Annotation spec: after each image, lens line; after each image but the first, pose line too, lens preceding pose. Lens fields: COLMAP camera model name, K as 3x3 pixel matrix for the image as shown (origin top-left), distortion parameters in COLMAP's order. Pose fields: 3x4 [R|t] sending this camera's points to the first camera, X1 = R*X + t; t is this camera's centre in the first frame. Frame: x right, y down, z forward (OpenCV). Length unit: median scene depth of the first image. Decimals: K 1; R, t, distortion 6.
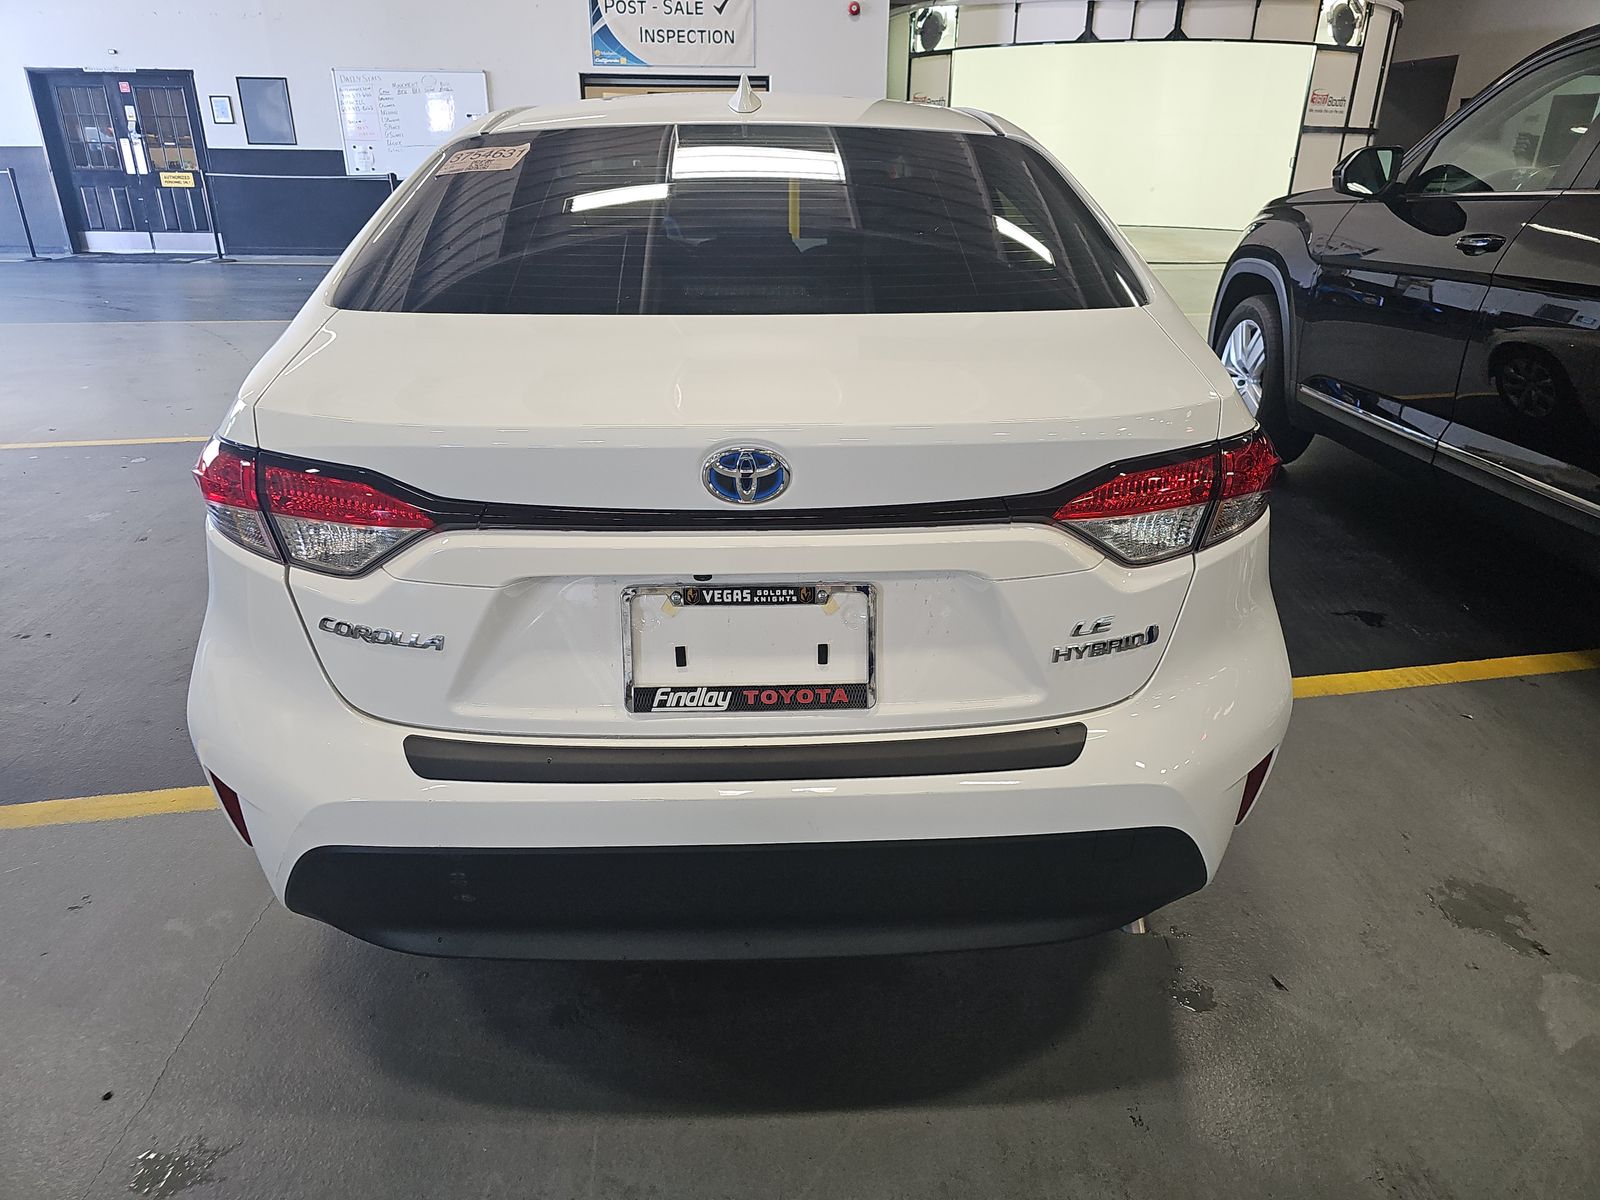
lens RADIAL K [[1071.7, 0, 802.4], [0, 1071.7, 606.7], [0, 0, 1]] dist [0.012778, -0.006505]
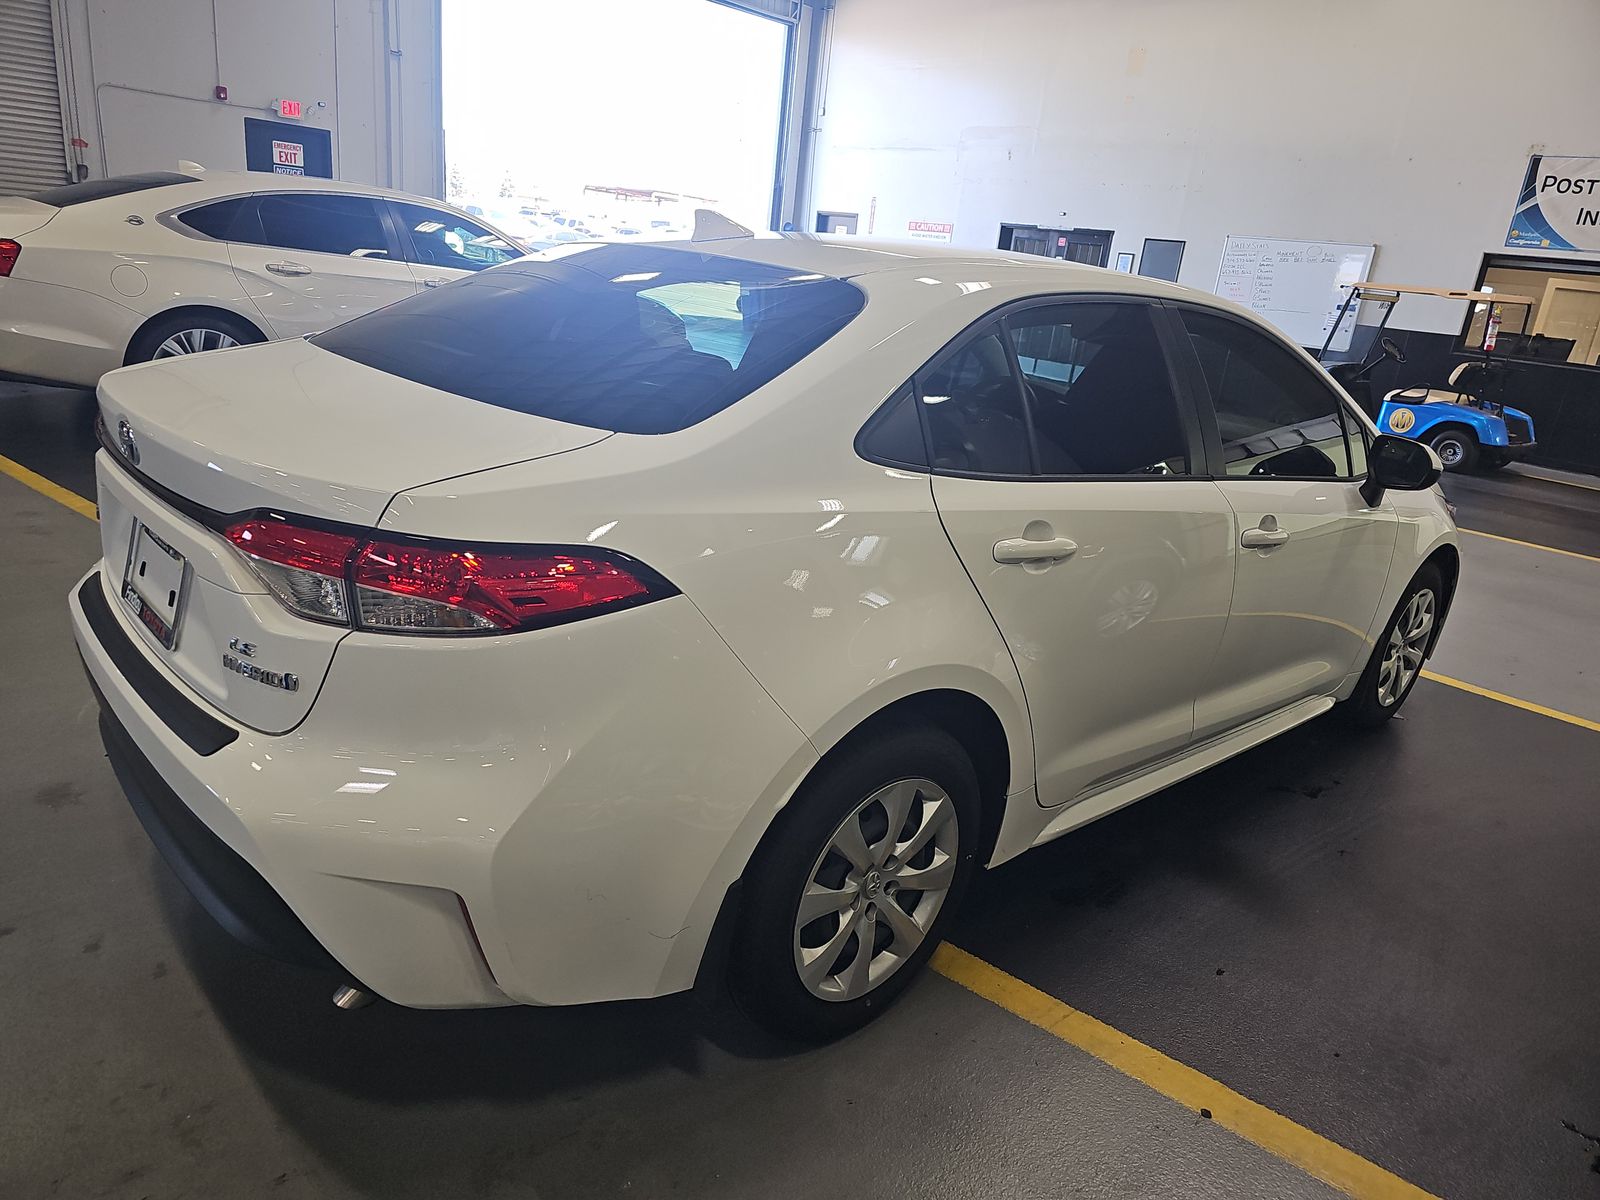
lens RADIAL K [[1071.7, 0, 804.5], [0, 1071.7, 595.4], [0, 0, 1]] dist [0.012778, -0.006505]
pose [[0.643892, 0.289629, -0.708180, 0.150261], [-0.388885, 0.920997, 0.023084, -0.030187], [0.658917, 0.260536, 0.705655, 0.060121]]
